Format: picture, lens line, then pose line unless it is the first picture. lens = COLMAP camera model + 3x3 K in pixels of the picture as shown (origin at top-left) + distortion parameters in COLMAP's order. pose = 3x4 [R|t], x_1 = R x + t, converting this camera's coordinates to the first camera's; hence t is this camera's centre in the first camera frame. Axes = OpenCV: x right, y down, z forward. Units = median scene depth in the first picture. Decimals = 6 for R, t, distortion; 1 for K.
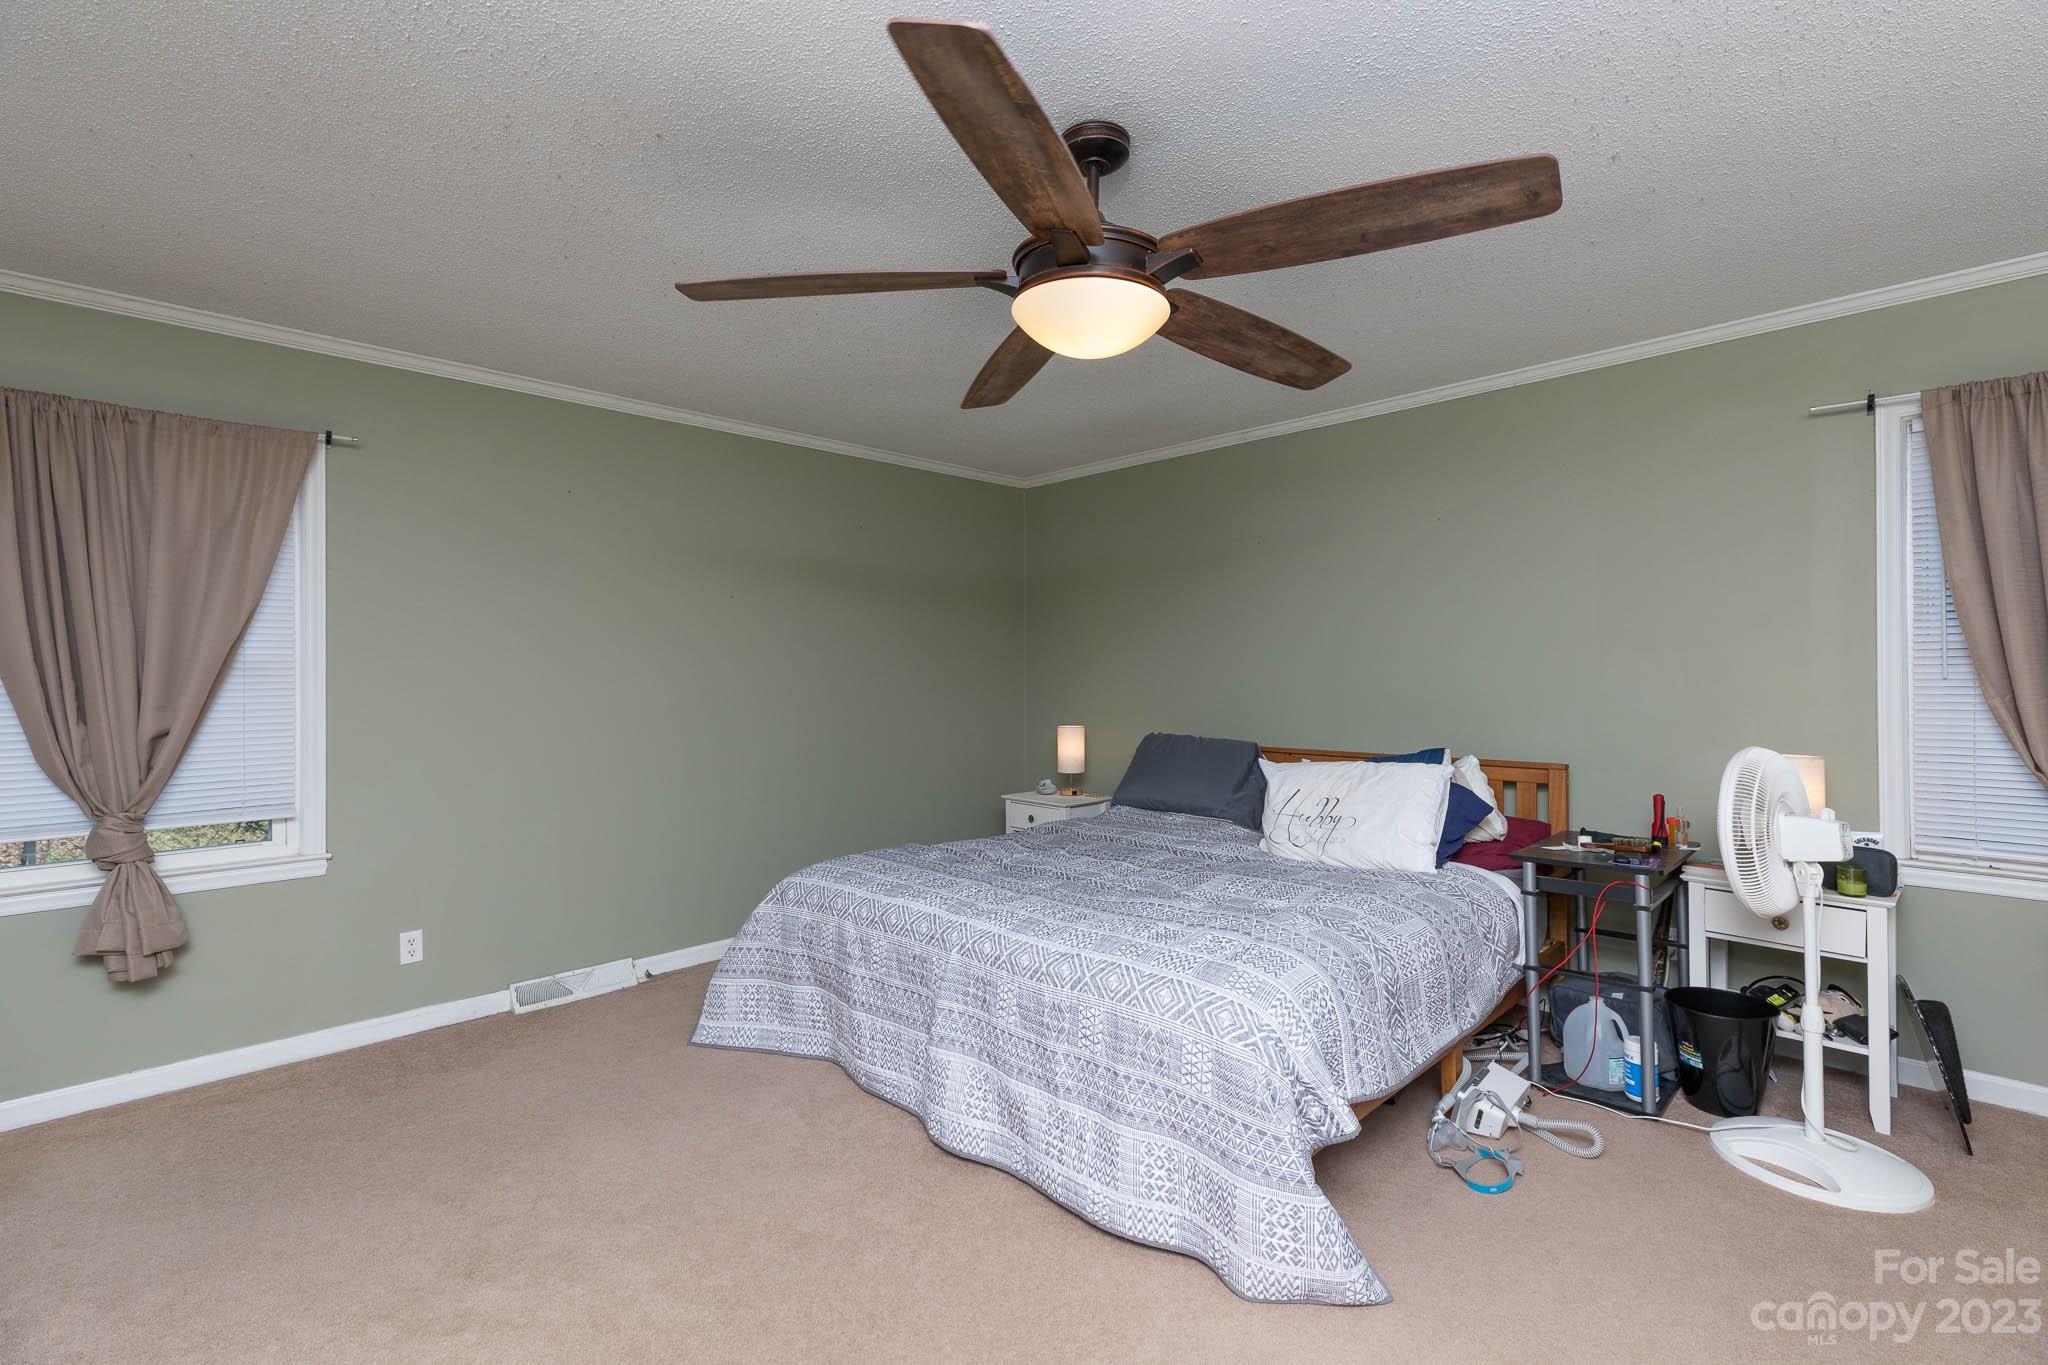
lens RADIAL K [[915.2, 0, 1030.2], [0, 915.2, 685.9], [0, 0, 1]] dist [-0.000386, -0.000348]
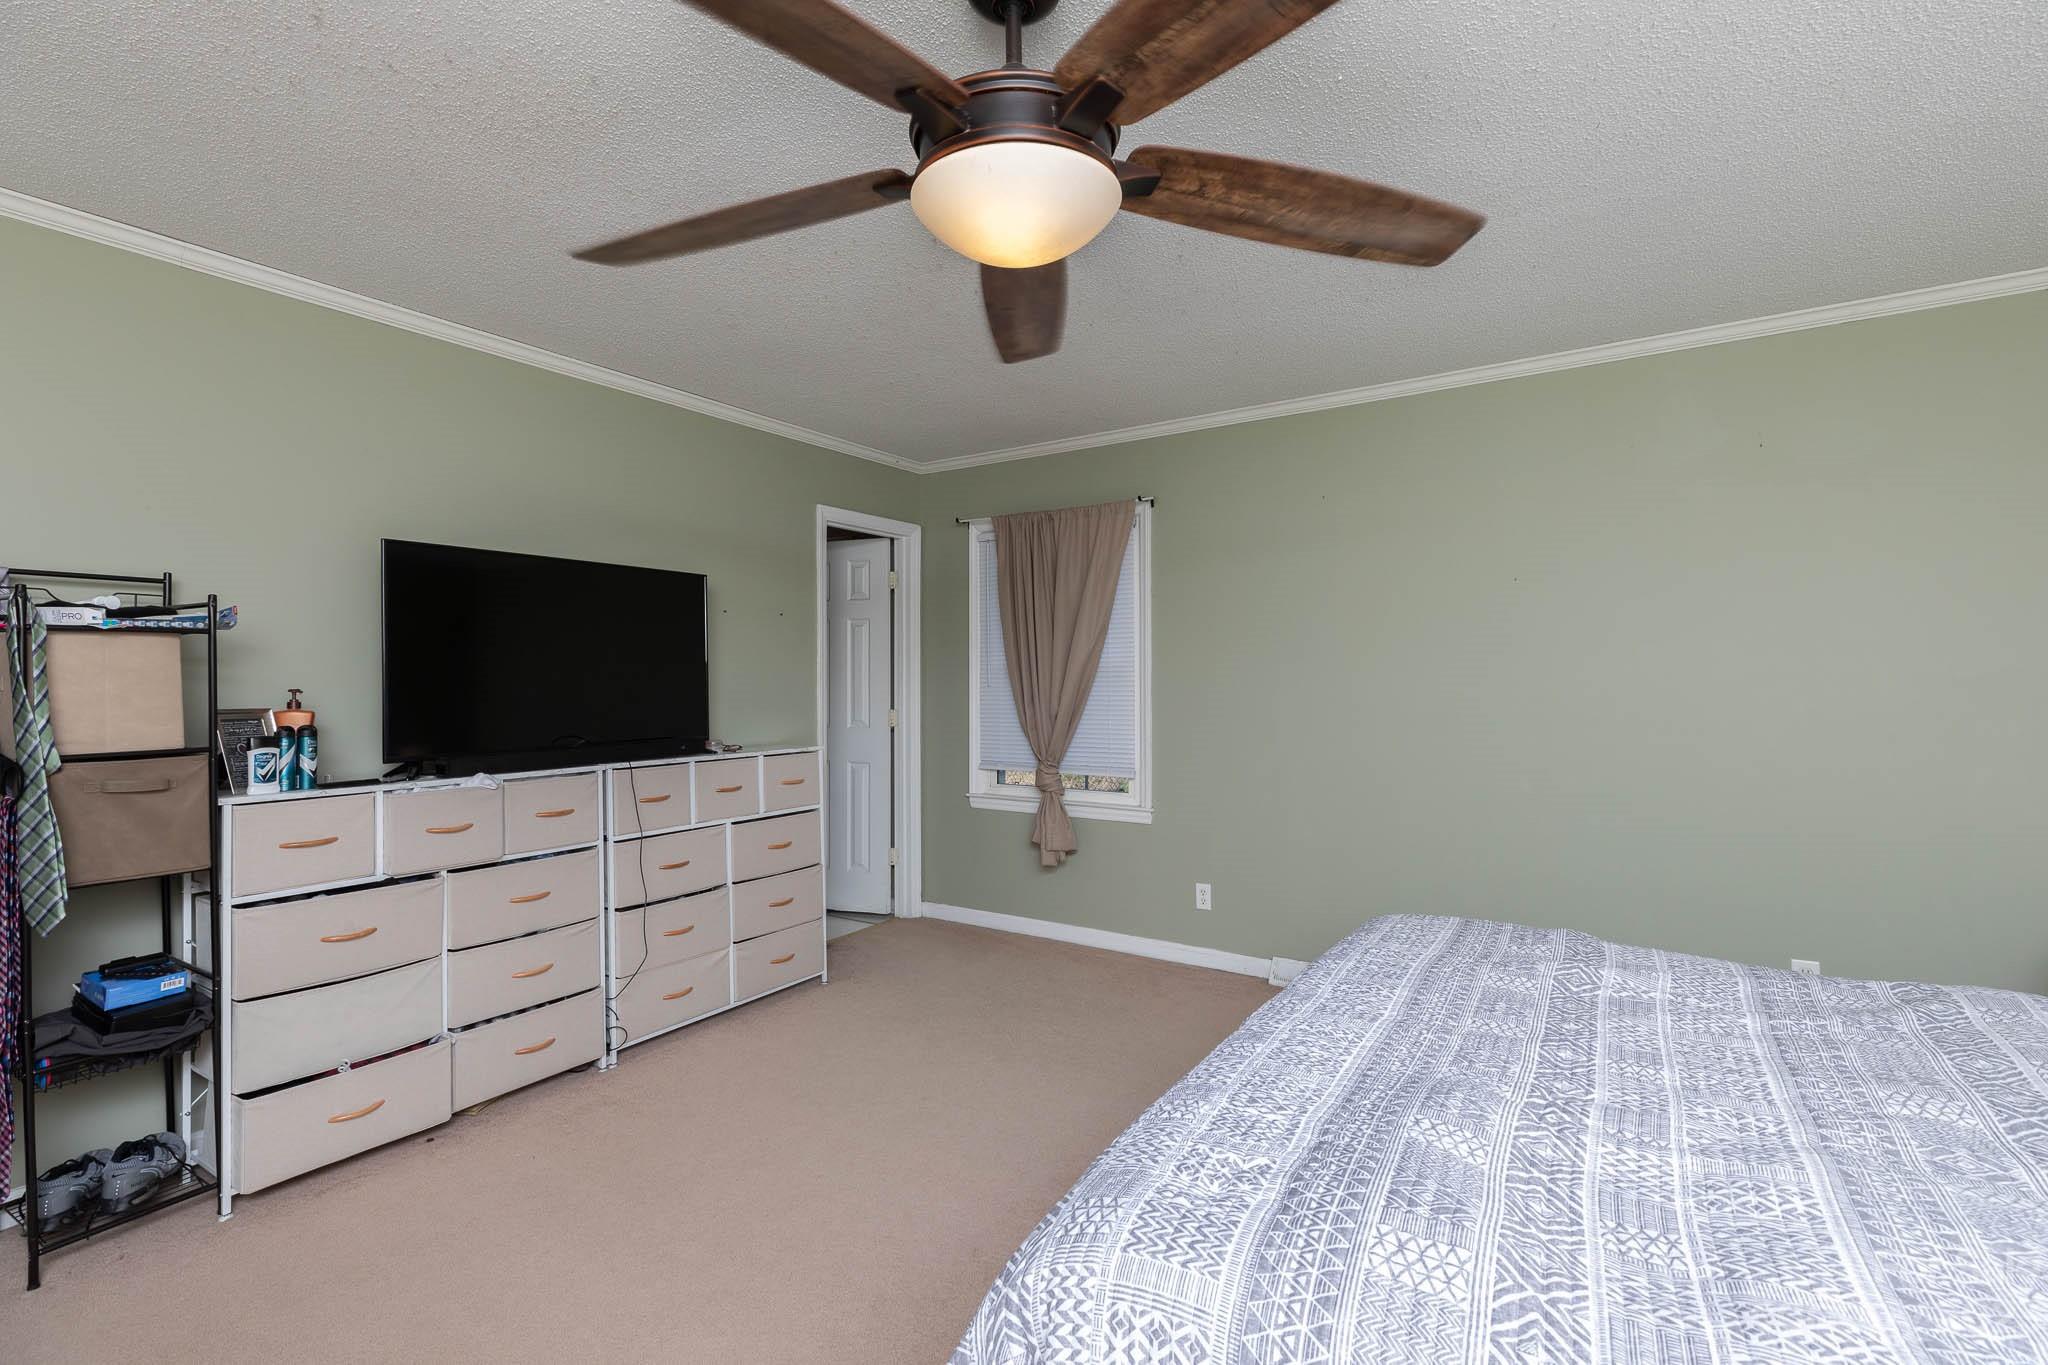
lens RADIAL K [[915.2, 0, 1030.2], [0, 915.2, 685.9], [0, 0, 1]] dist [-0.000386, -0.000348]
pose [[0.177794, 0.019033, -0.983884, 0.582893], [-0.008000, 0.999808, 0.017895, -0.023224], [0.984035, 0.004689, 0.177912, 0.645261]]
